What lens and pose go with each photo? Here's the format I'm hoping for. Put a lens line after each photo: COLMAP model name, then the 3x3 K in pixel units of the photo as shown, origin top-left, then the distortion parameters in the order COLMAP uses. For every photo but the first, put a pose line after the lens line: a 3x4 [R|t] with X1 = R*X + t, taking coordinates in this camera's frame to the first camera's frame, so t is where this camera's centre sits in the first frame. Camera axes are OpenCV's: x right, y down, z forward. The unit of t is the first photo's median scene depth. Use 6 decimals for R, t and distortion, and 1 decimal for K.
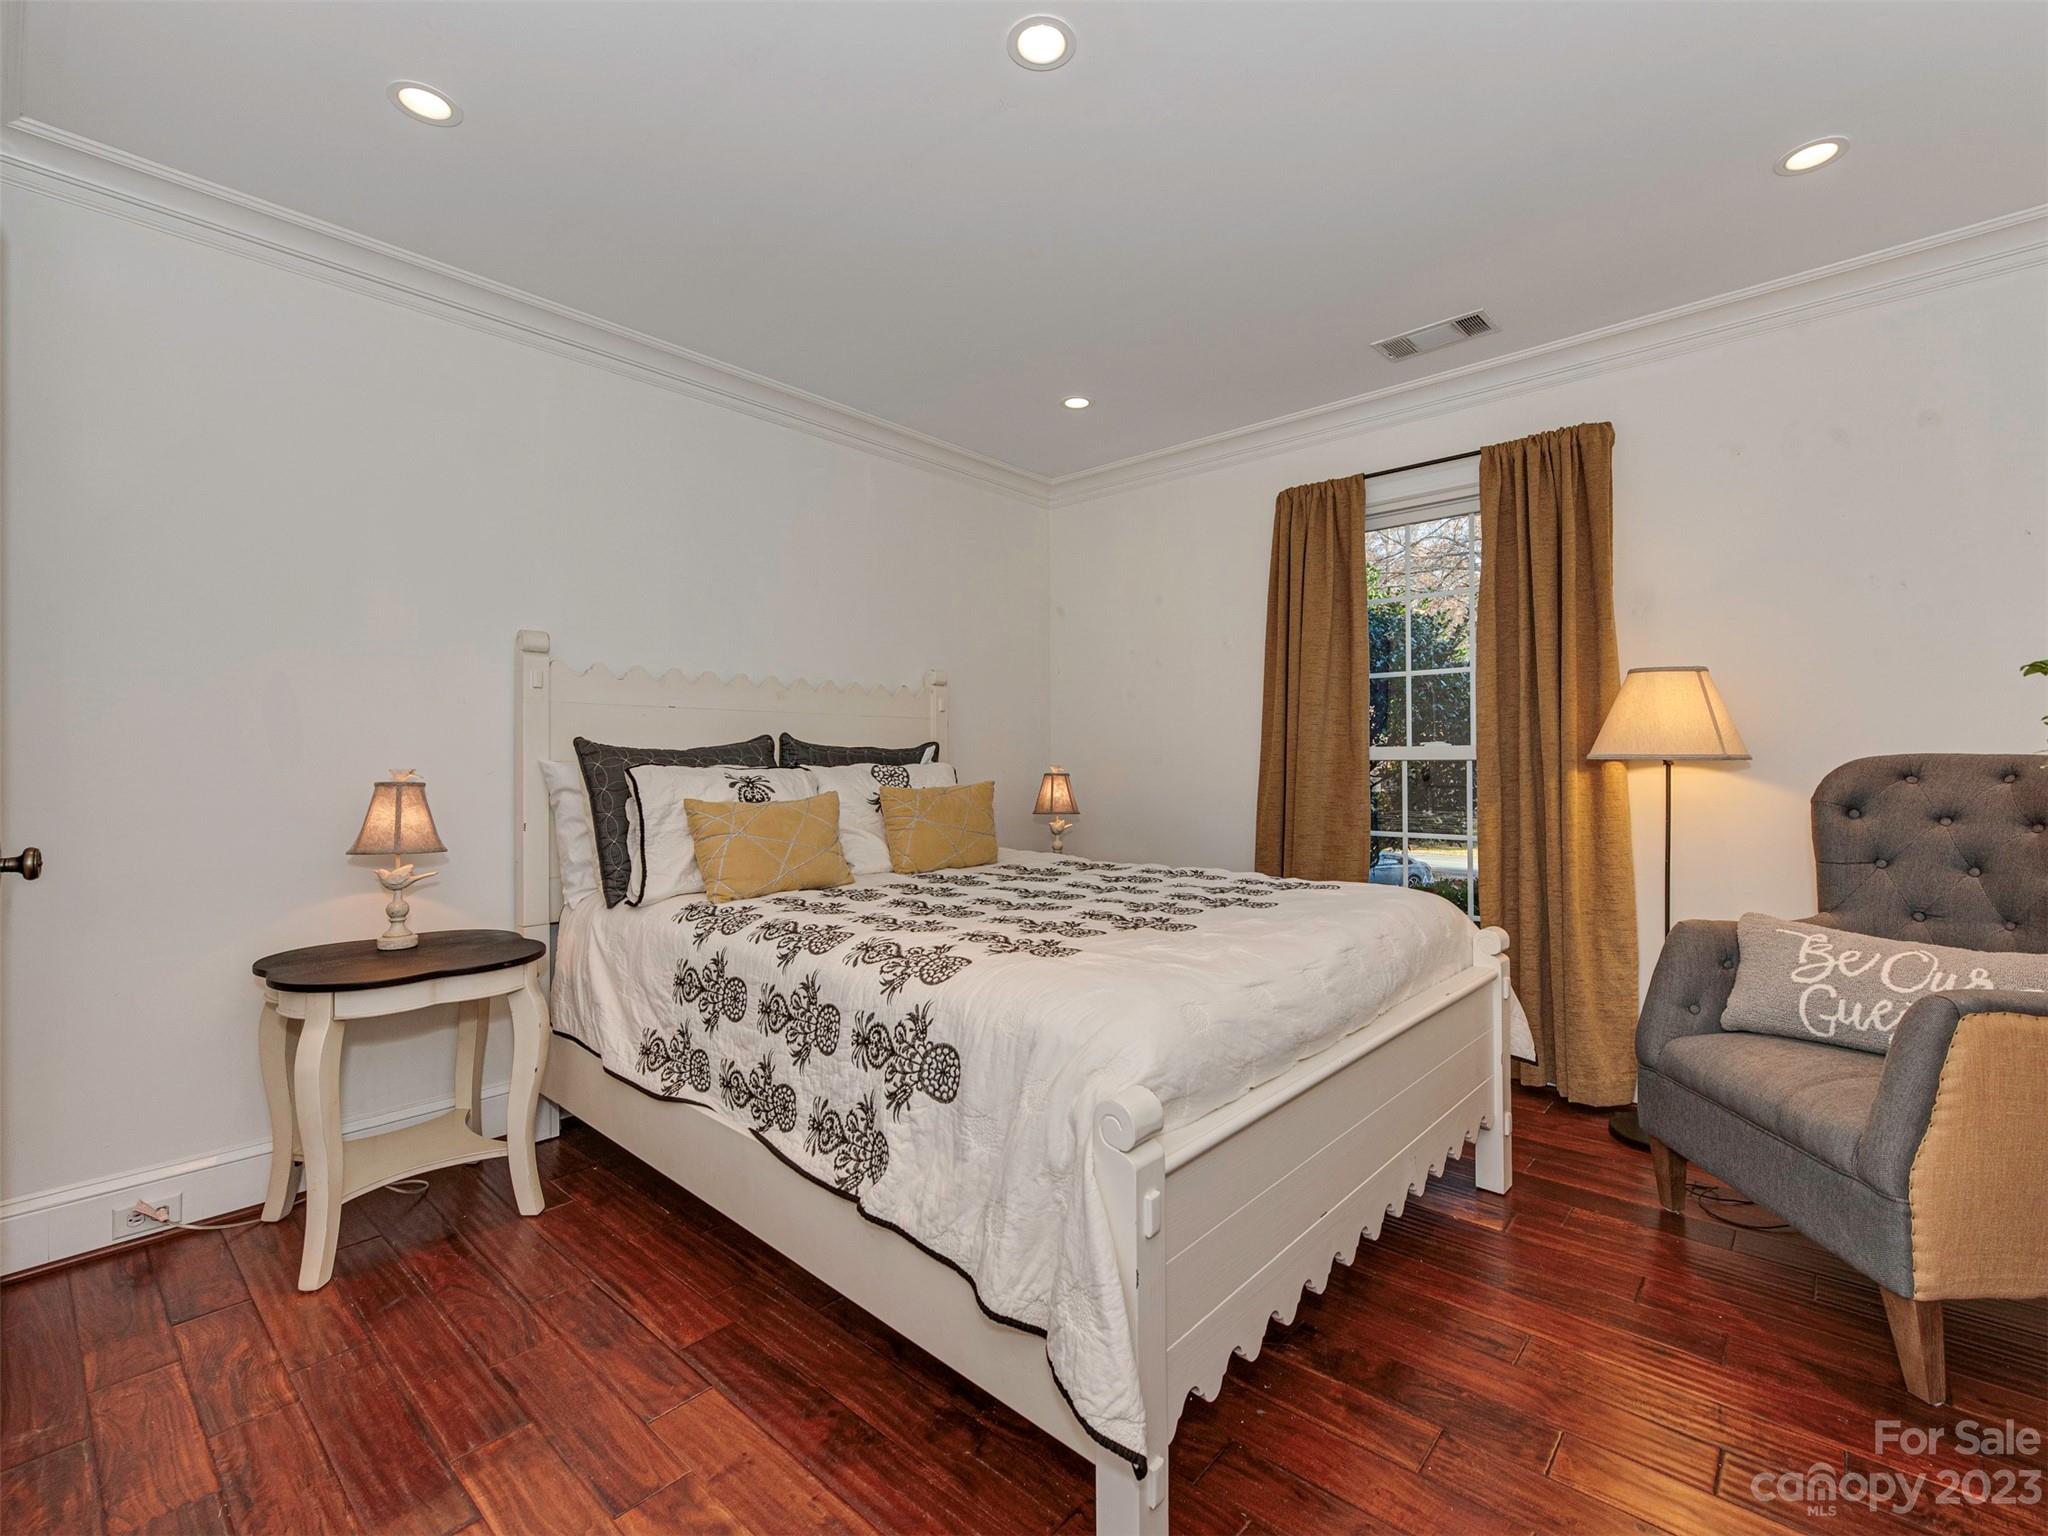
lens RADIAL K [[907.6, 0, 1021.5], [0, 907.6, 758.0], [0, 0, 1]] dist [-0.003058, -0.000180]
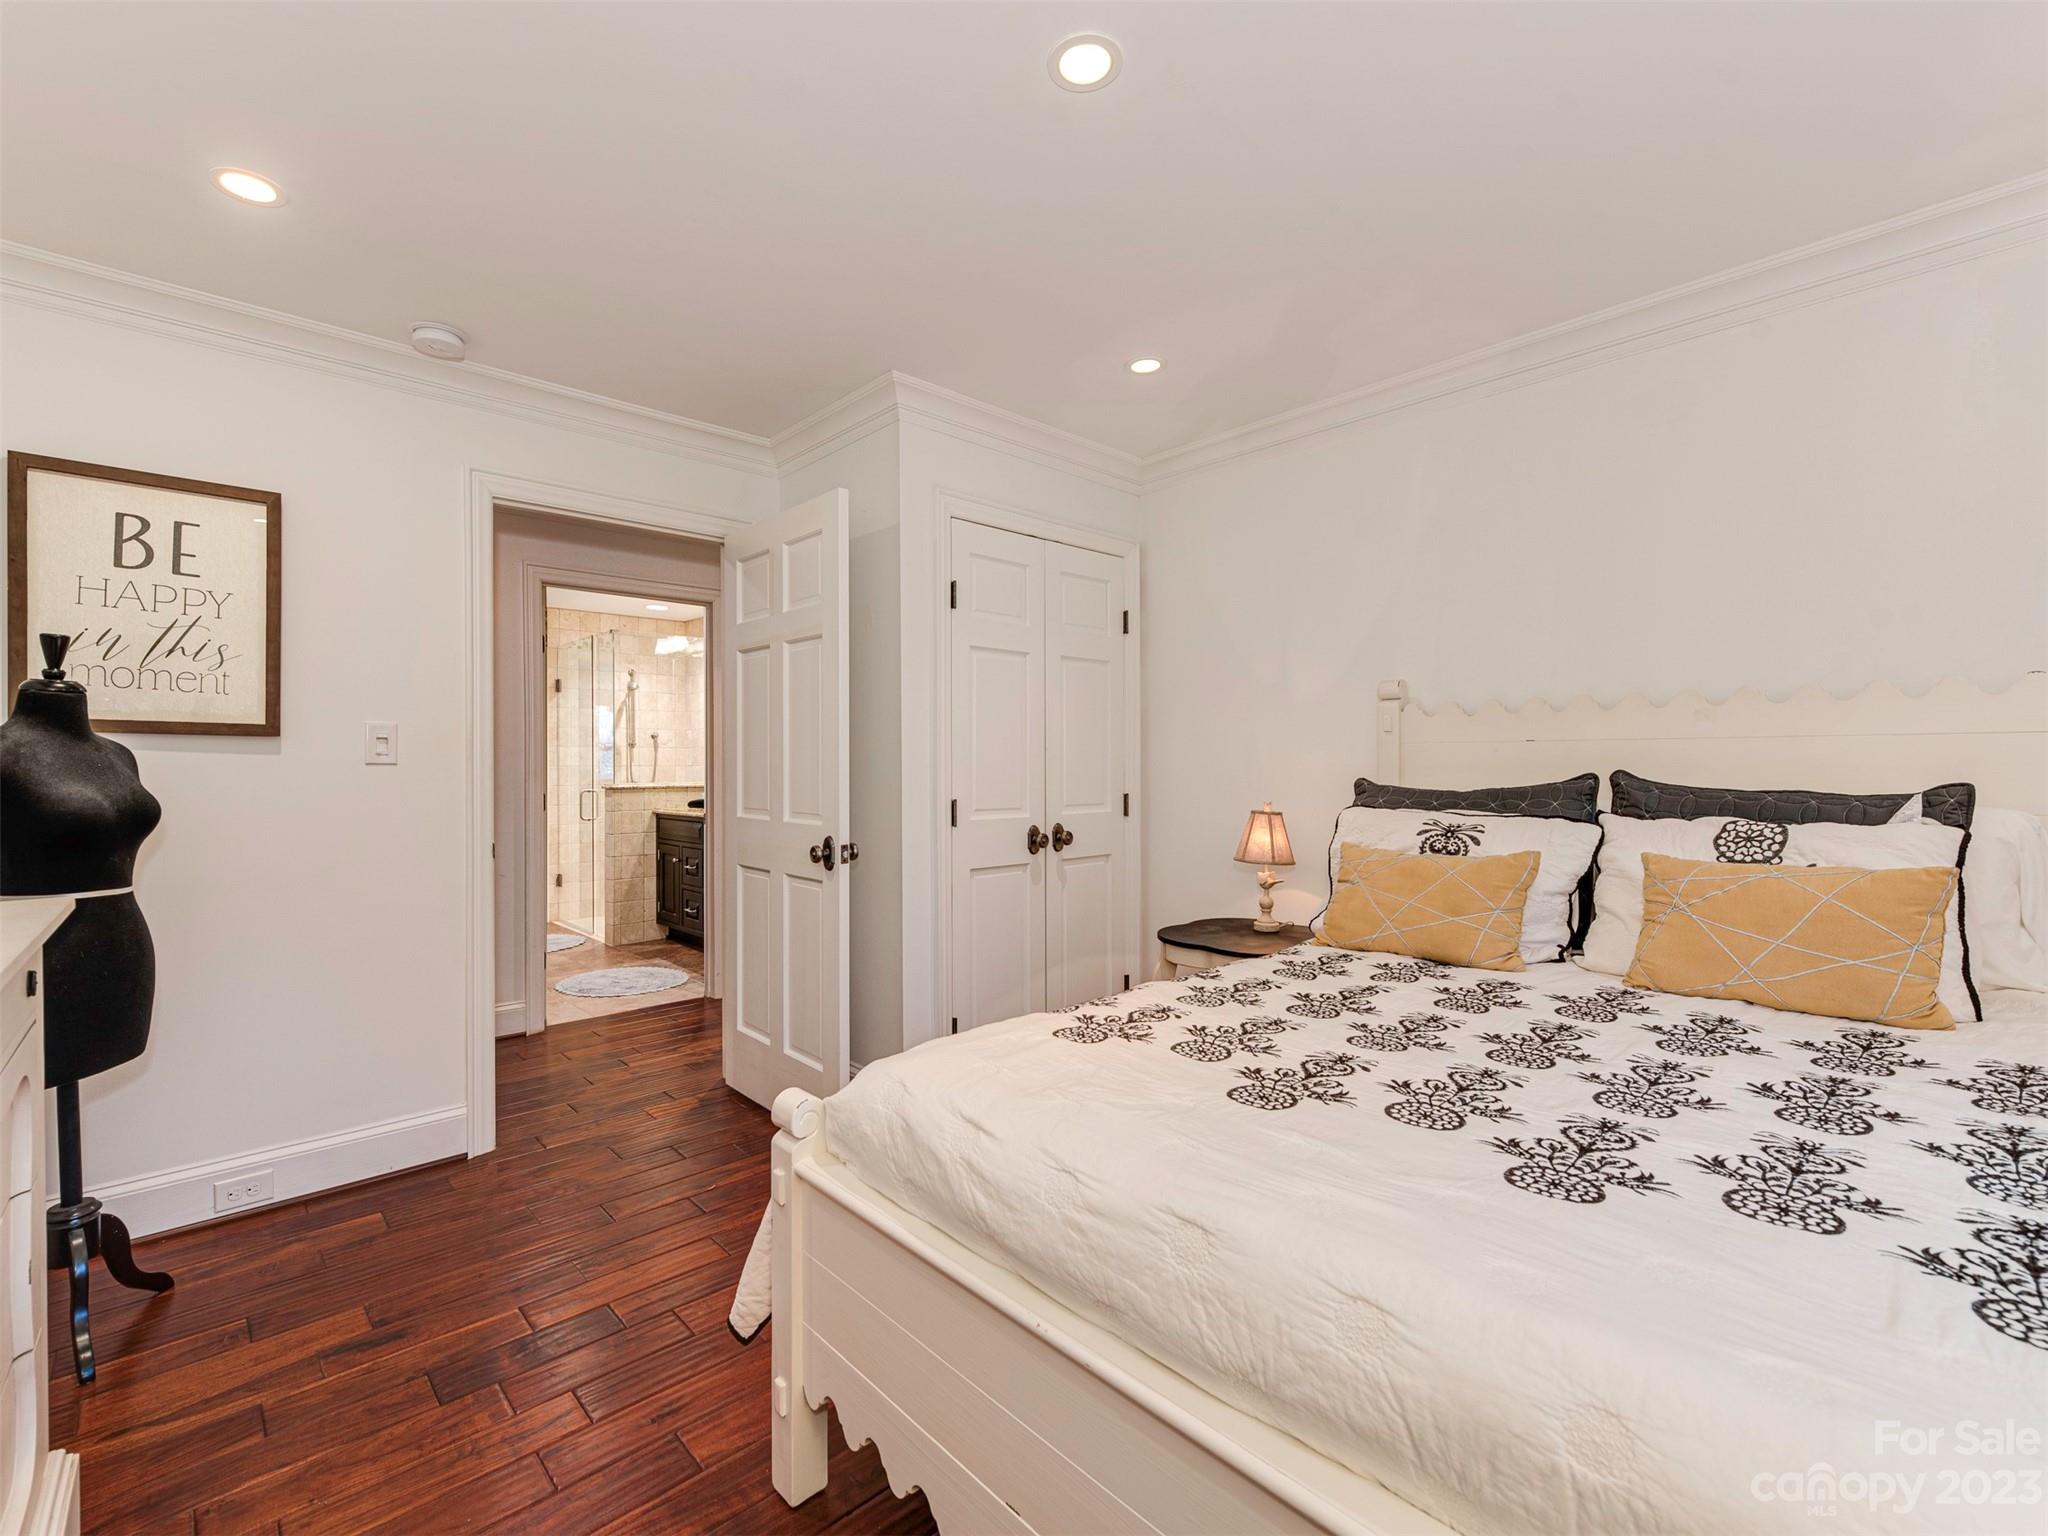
lens RADIAL K [[907.6, 0, 1022.3], [0, 907.6, 769.3], [0, 0, 1]] dist [-0.003058, -0.000180]
pose [[-0.090255, 0.009256, -0.995876, 0.719408], [0.007972, 0.999931, 0.008572, -0.051170], [0.995887, -0.007166, -0.090322, 0.756359]]
